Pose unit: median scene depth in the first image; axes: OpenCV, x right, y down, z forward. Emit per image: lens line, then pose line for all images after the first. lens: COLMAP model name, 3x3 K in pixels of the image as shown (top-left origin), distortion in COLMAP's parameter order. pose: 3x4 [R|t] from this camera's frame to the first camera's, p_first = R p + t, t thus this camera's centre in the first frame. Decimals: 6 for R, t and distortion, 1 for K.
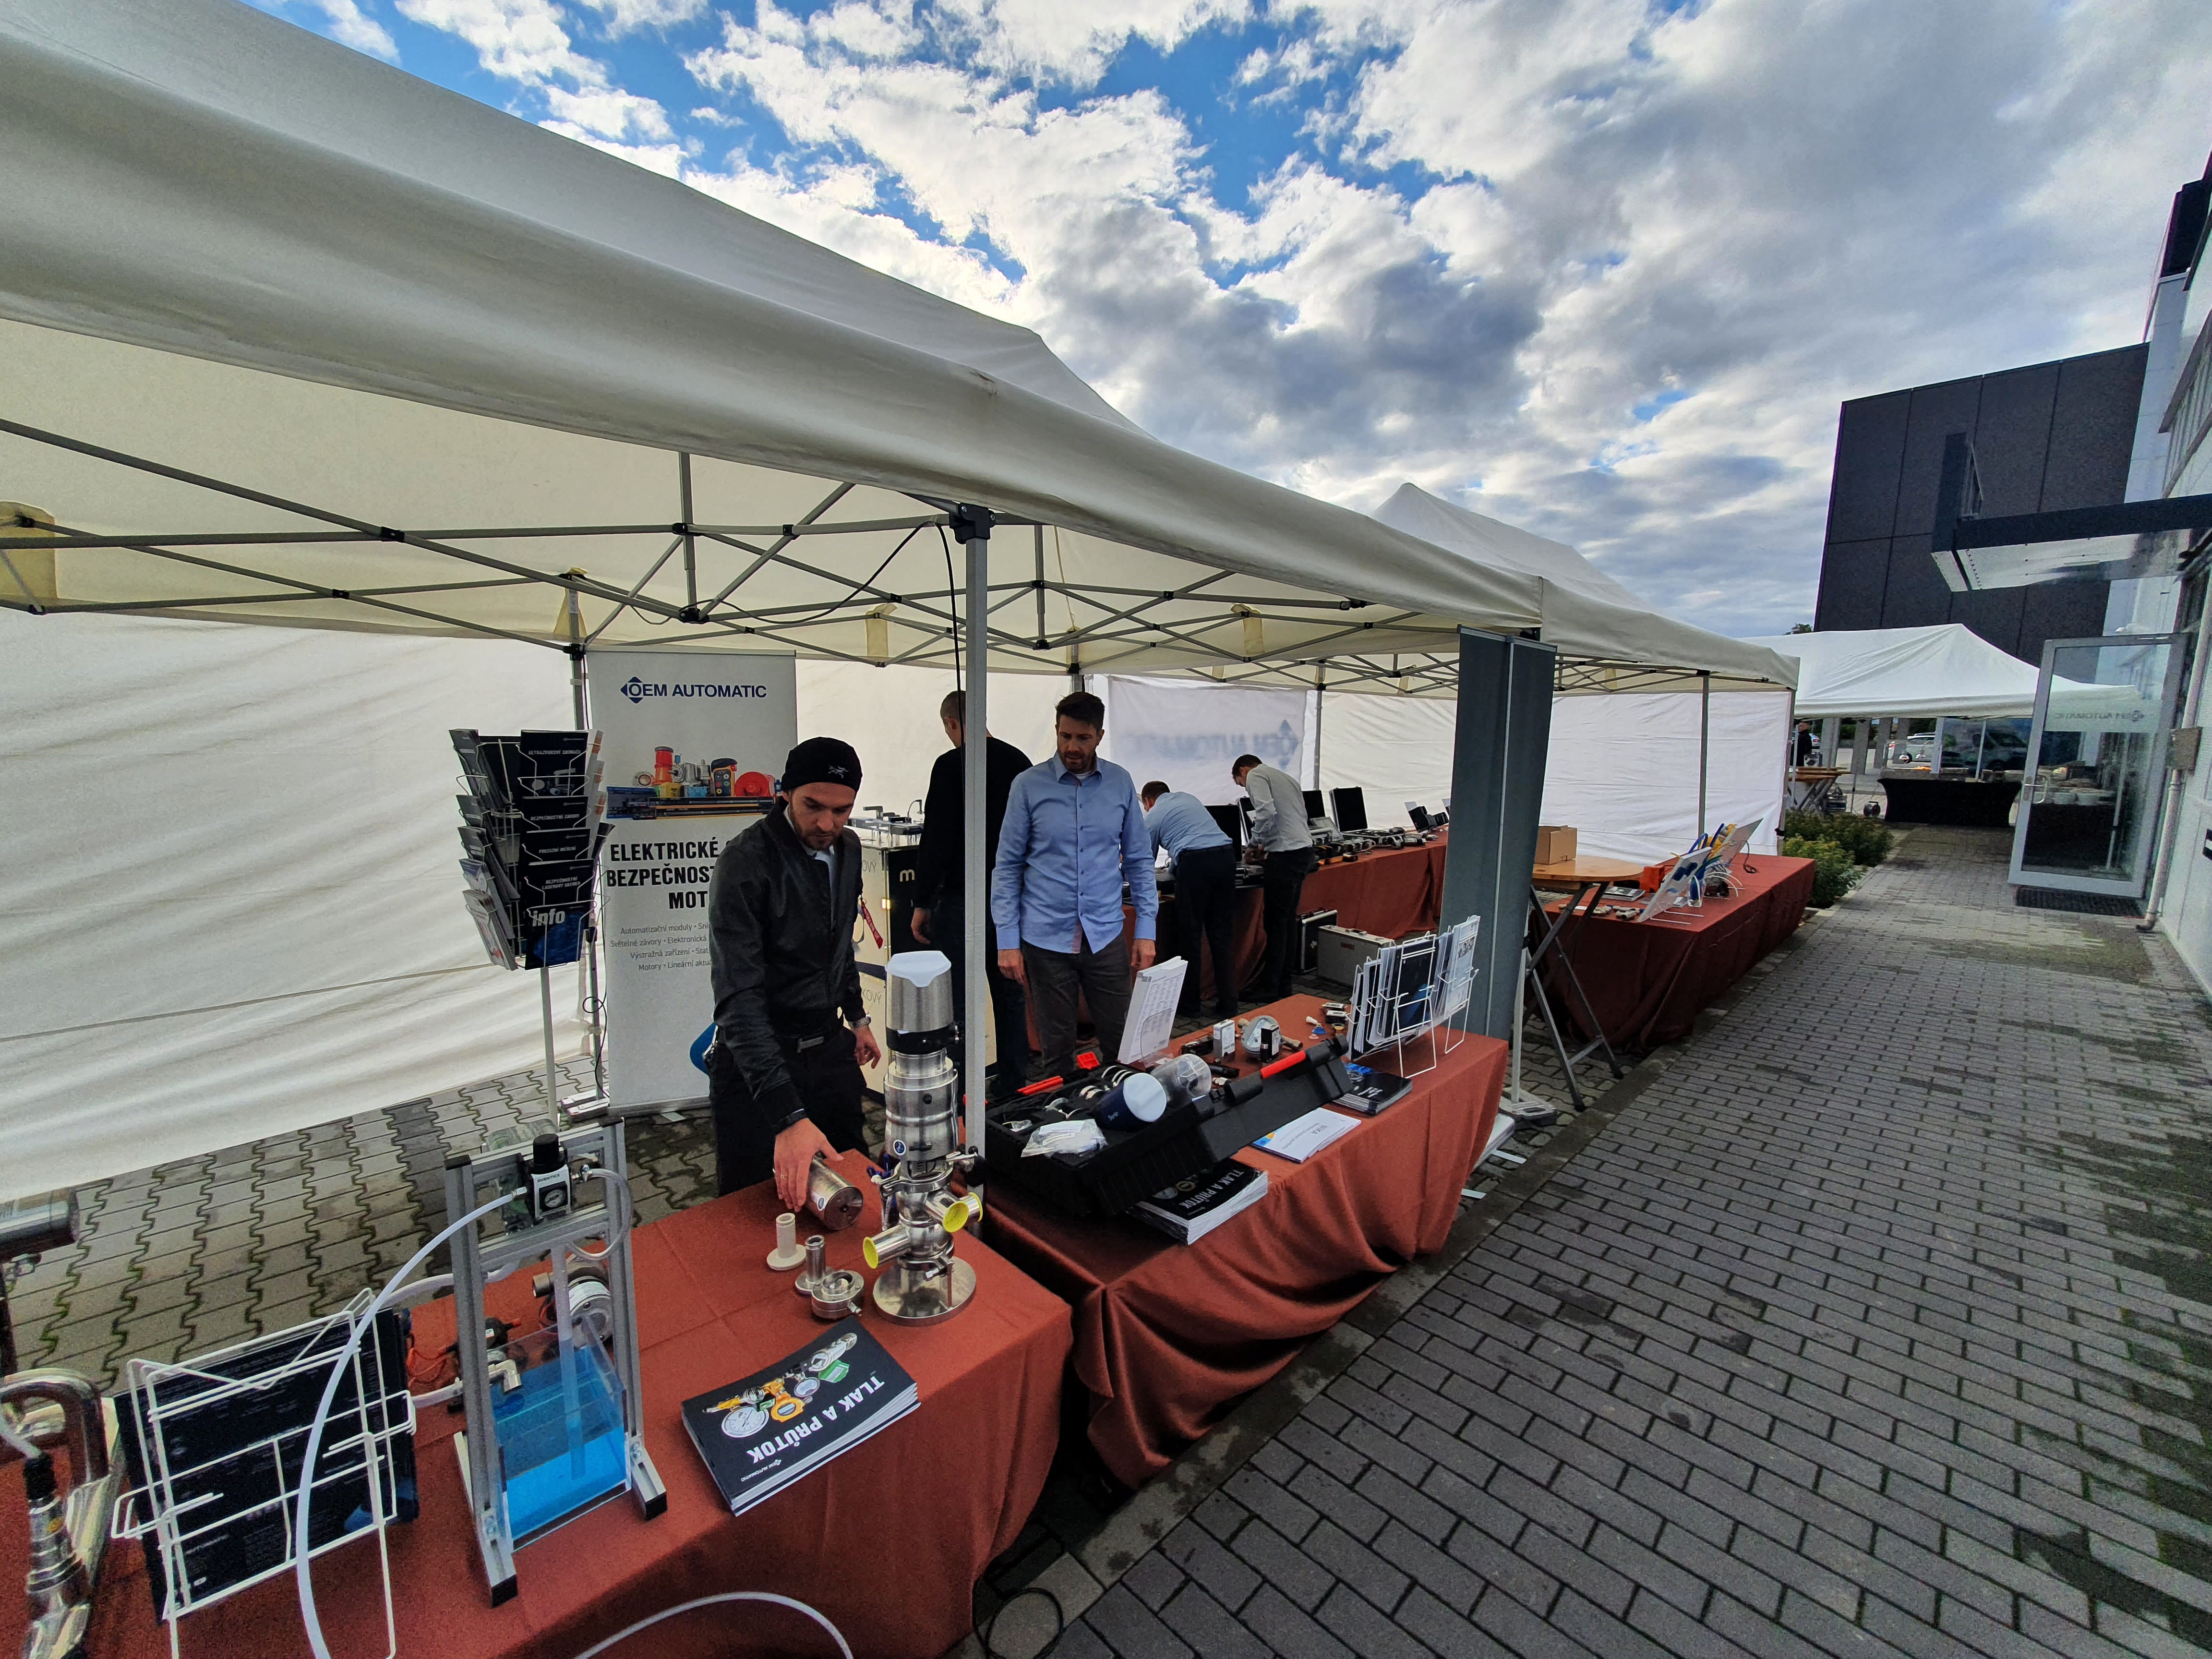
lens RADIAL K [[888.3, 0, 1103.9], [0, 888.3, 841.5], [0, 0, 1]] dist [-0.000090, -0.000101]
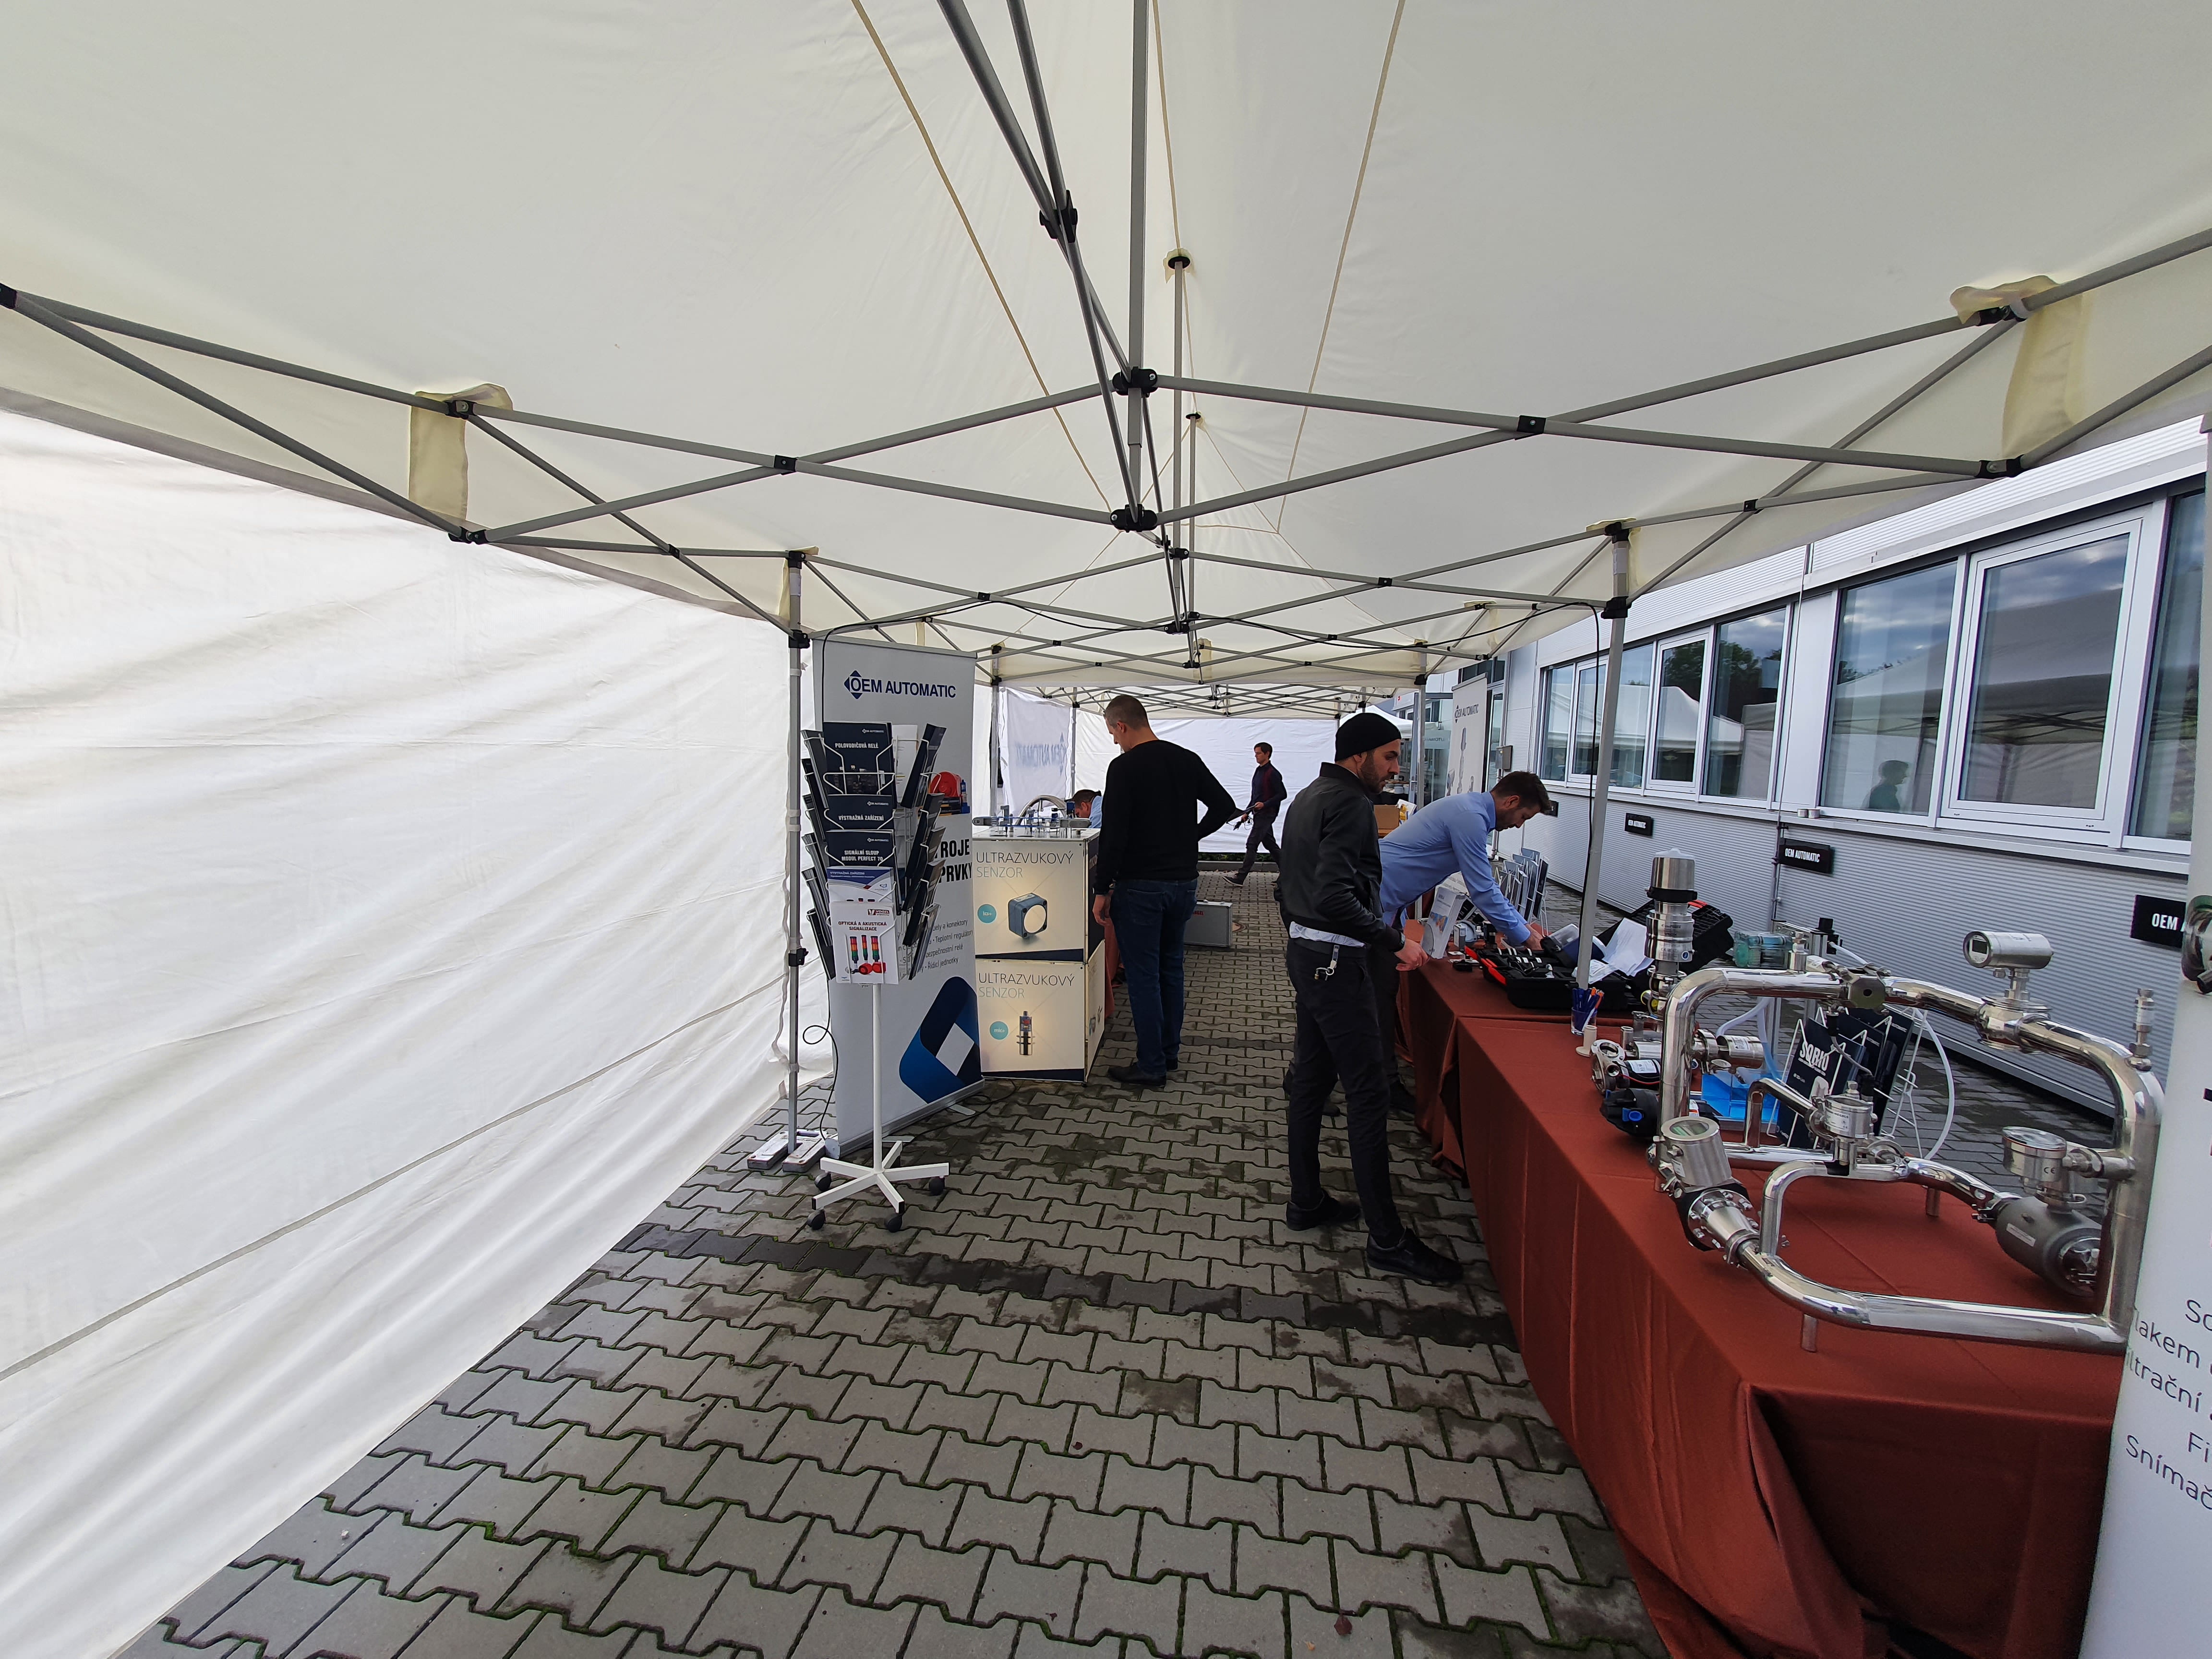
lens RADIAL K [[888.3, 0, 1118.9], [0, 888.3, 828.7], [0, 0, 1]] dist [-0.000090, -0.000101]
pose [[0.790130, -0.049508, 0.610936, -1.015136], [0.071032, 0.997413, -0.011041, 0.011874], [-0.608809, 0.052120, 0.791603, 0.114350]]
